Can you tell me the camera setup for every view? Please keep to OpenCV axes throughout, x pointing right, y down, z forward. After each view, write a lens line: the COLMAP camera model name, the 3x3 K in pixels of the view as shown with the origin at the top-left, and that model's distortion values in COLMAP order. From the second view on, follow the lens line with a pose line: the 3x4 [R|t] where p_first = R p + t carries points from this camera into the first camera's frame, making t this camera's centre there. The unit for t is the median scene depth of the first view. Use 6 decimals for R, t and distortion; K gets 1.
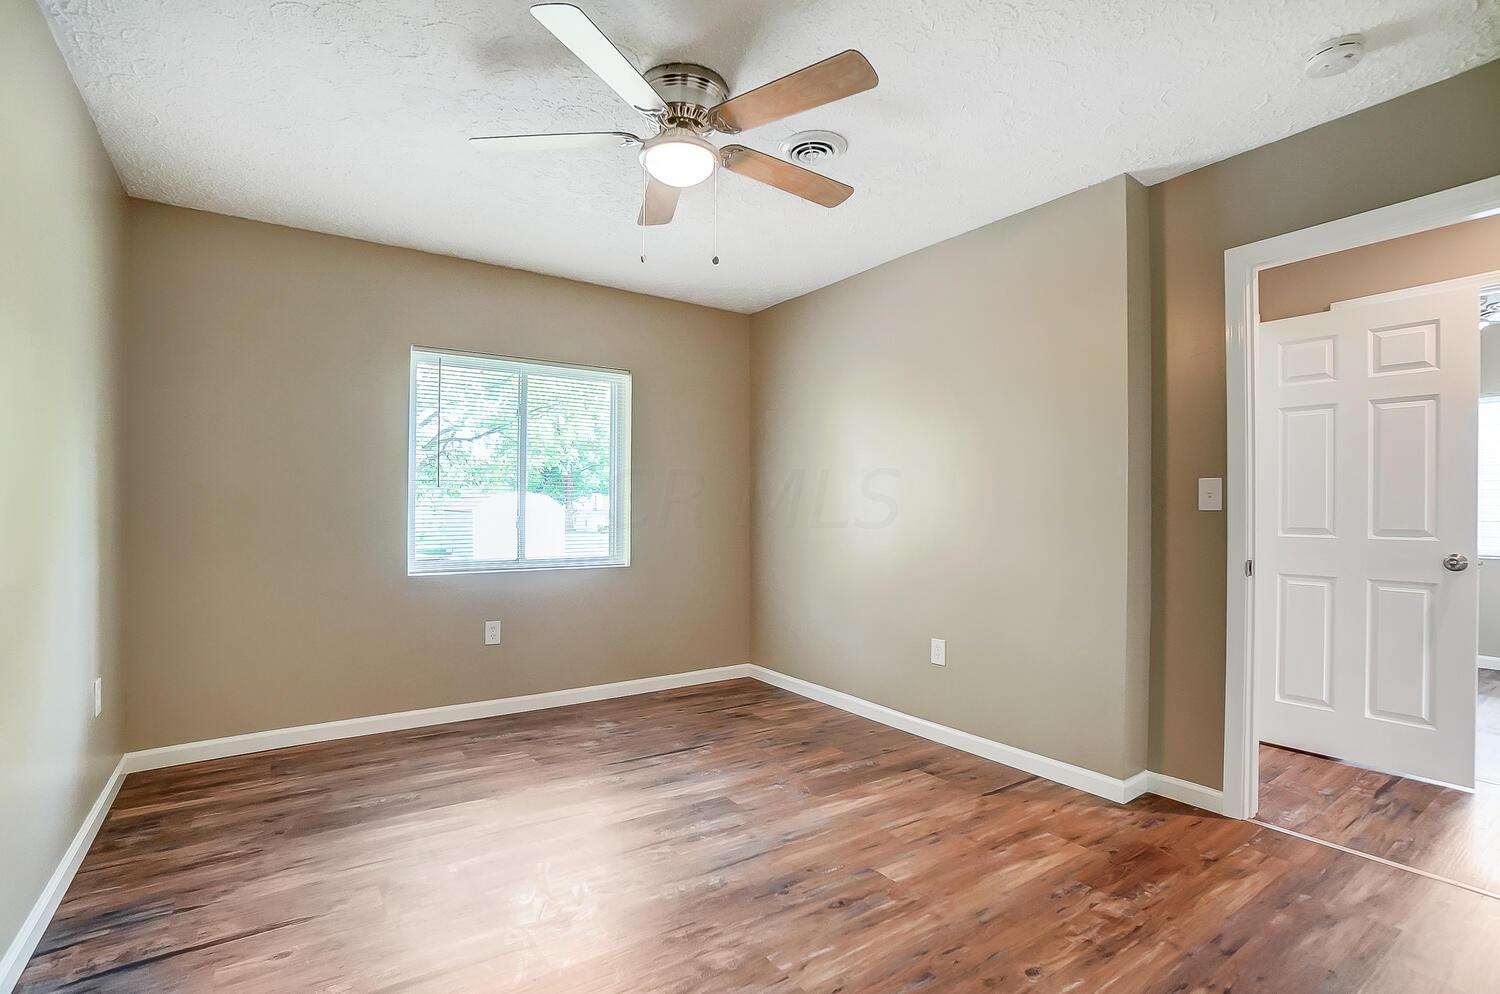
lens RADIAL K [[661.4, 0, 728.6], [0, 661.4, 504.7], [0, 0, 1]] dist [-0.062585, 0.021134]
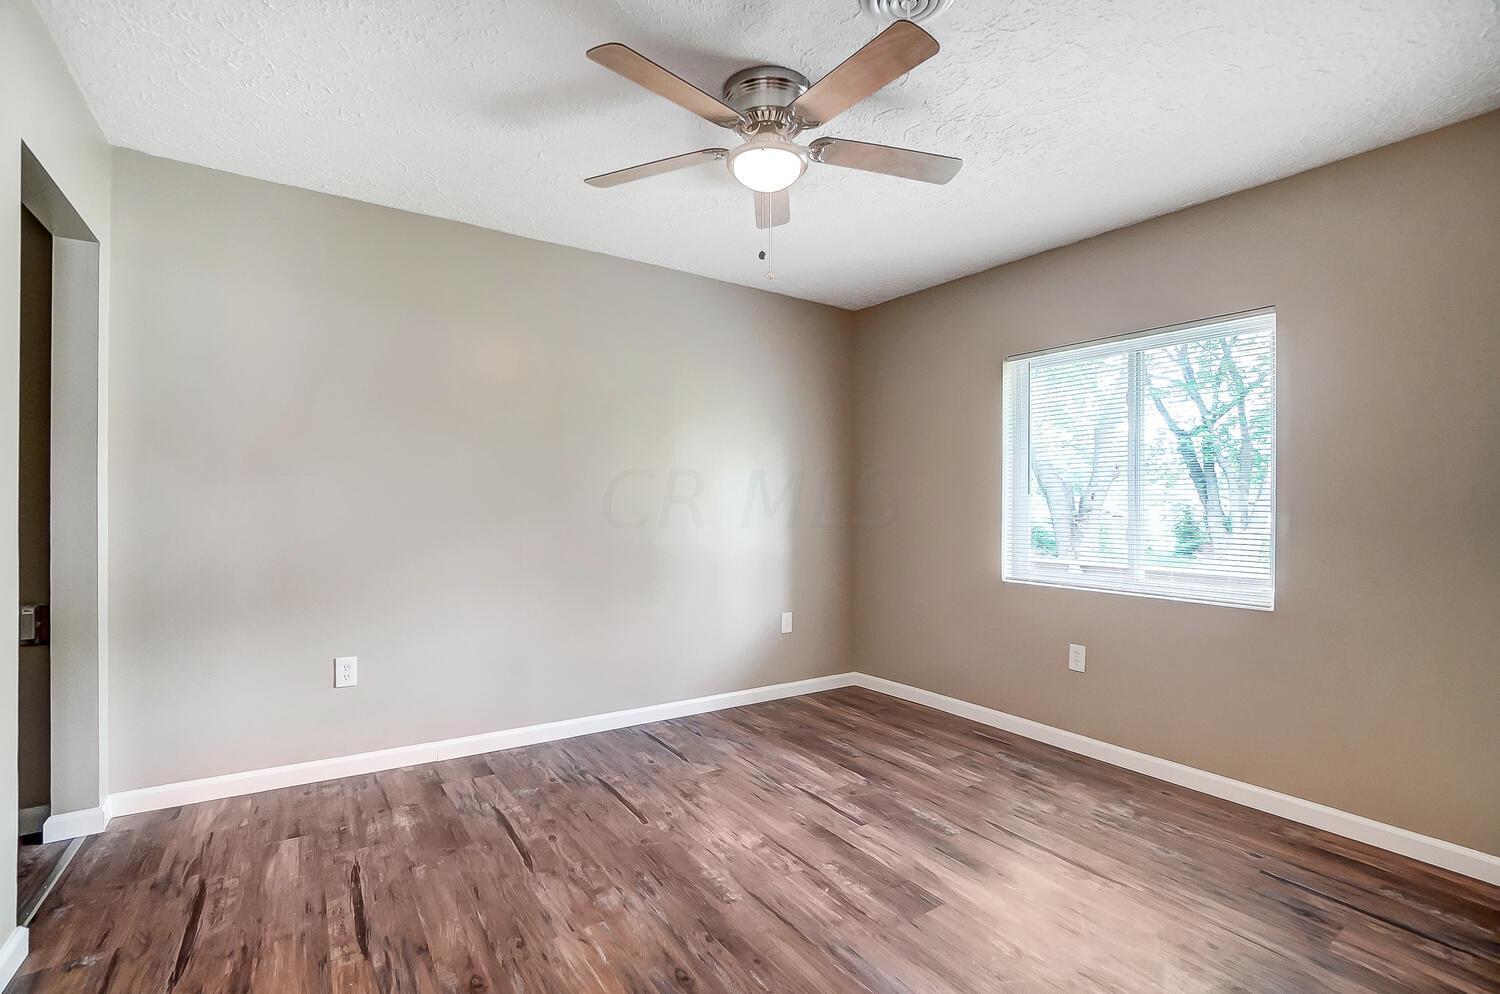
lens RADIAL K [[661.4, 0, 728.6], [0, 661.4, 504.7], [0, 0, 1]] dist [-0.062585, 0.021134]
pose [[0.026778, -0.005440, -0.999627, 0.629542], [-0.005825, 0.999967, -0.005598, -0.004070], [0.999624, 0.005972, 0.026745, 0.631930]]
